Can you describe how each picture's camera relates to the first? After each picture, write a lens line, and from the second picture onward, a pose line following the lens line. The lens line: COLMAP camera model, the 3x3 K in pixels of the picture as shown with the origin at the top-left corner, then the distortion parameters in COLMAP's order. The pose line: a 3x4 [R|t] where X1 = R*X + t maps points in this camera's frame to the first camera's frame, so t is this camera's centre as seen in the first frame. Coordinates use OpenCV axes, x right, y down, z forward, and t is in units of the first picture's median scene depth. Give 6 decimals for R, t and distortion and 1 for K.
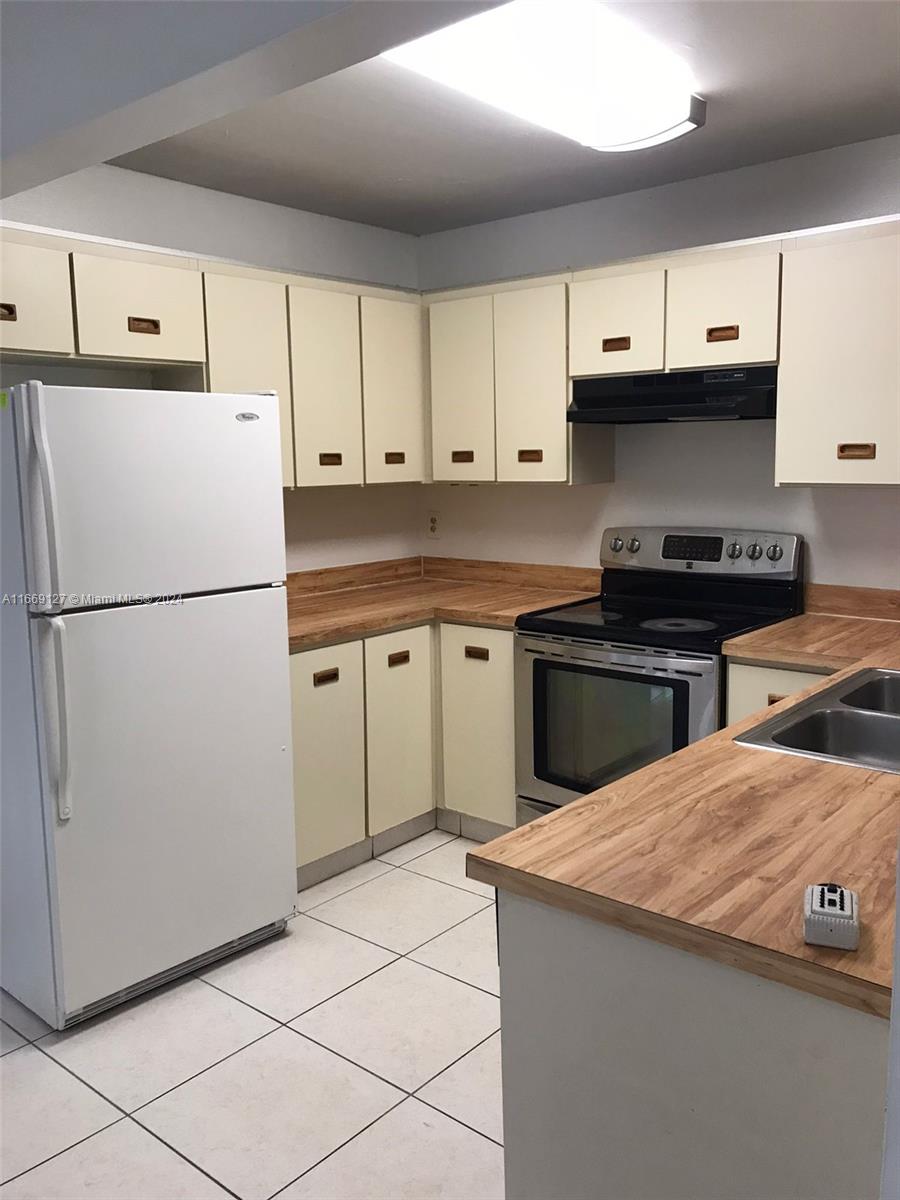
lens RADIAL K [[985.6, 0, 450.0], [0, 985.6, 600.0], [0, 0, 1]] dist [0.110238, -0.323574]
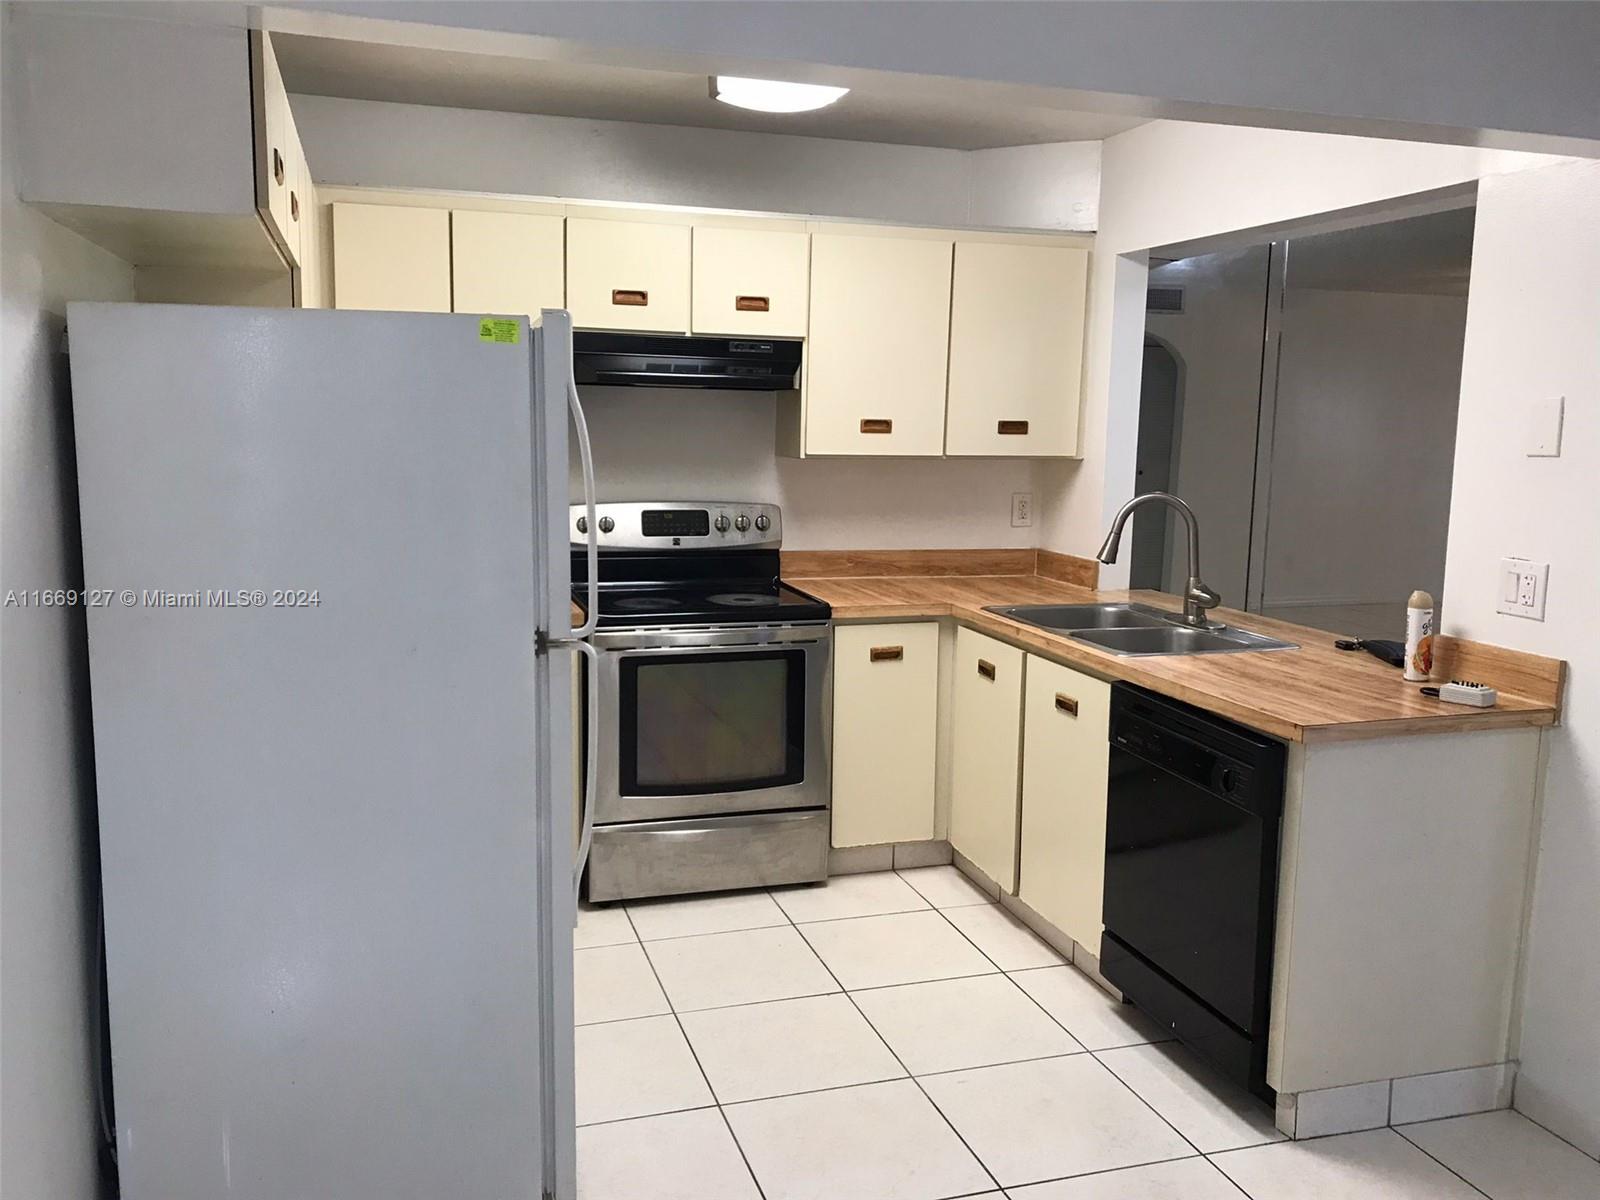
lens RADIAL K [[1322.8, 0, 800.0], [0, 1322.8, 600.0], [0, 0, 1]] dist [0.152179, -0.228590]
pose [[0.525263, -0.092071, 0.845944, -0.820778], [0.098772, 0.994006, 0.046856, -0.029443], [-0.845188, 0.058944, 0.531209, 0.258064]]
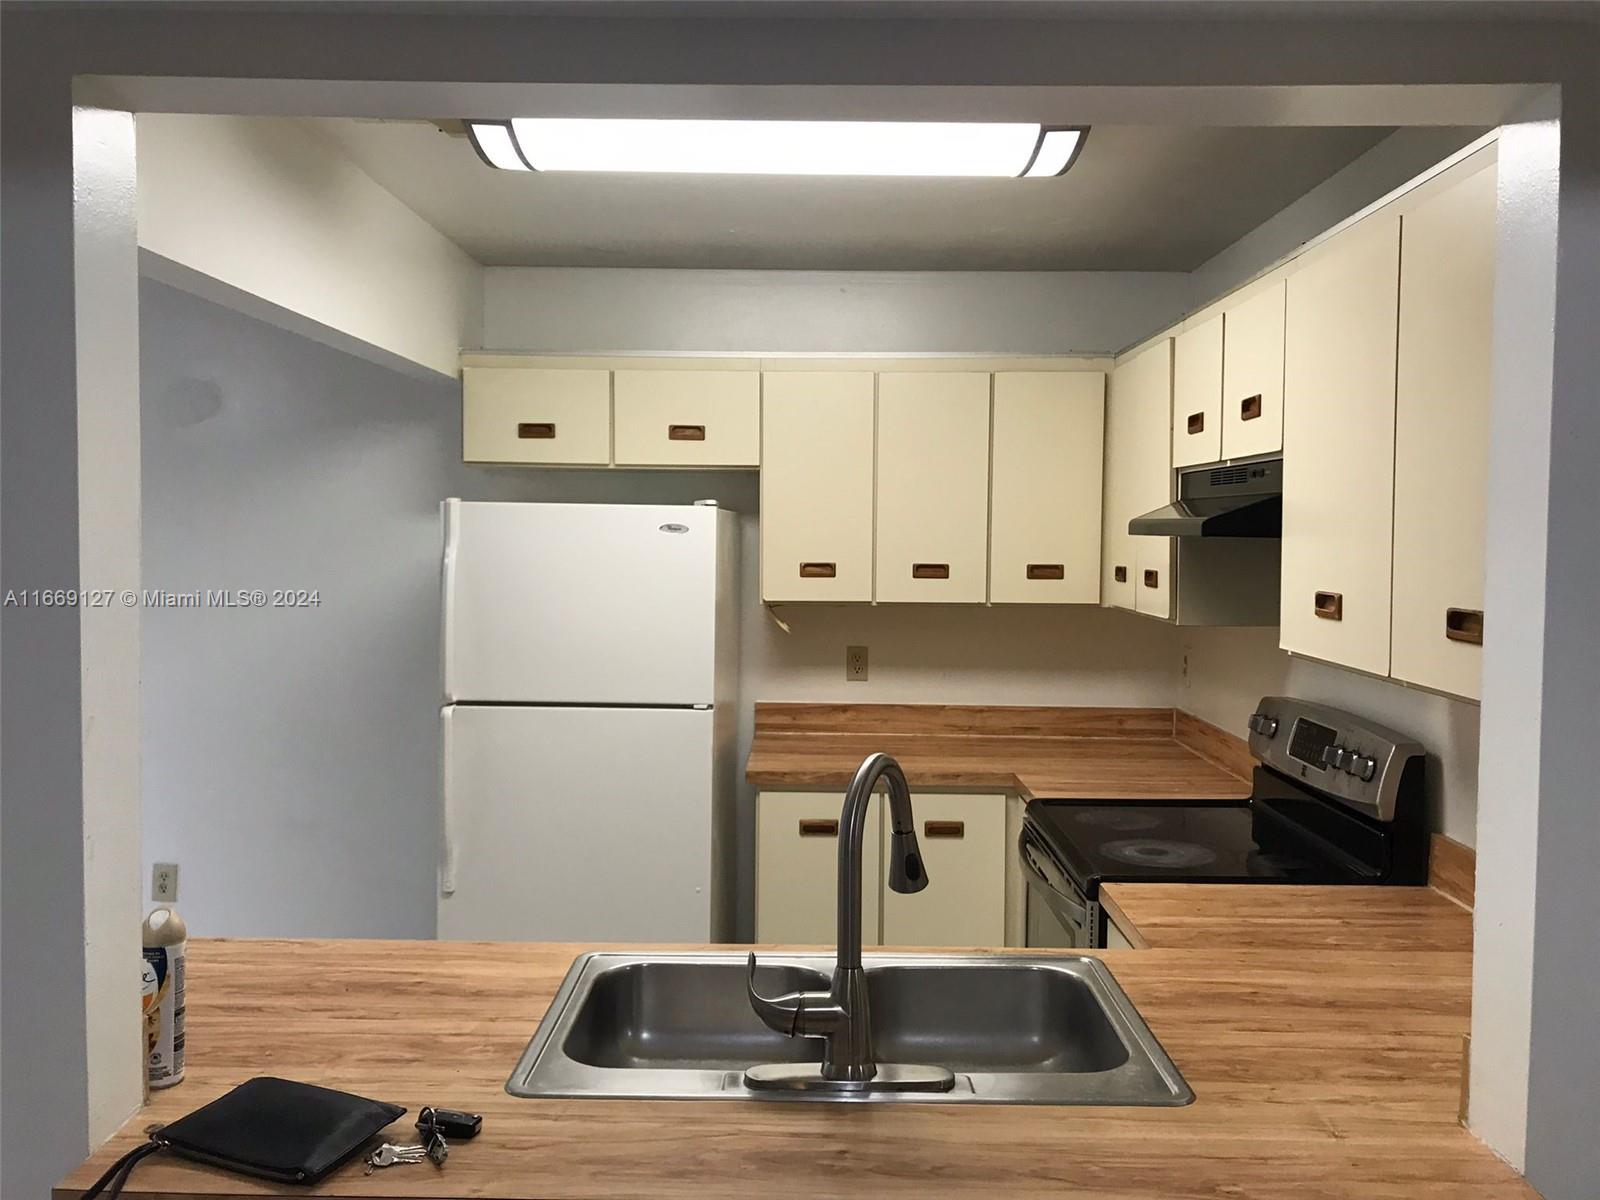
lens RADIAL K [[1332.8, 0, 800.0], [0, 1332.8, 600.0], [0, 0, 1]] dist [0.038154, -0.046899]
pose [[0.628355, 0.062572, -0.775406, 0.733213], [-0.131952, 0.990889, -0.026968, -0.081881], [0.766654, 0.119262, 0.630887, 0.246193]]
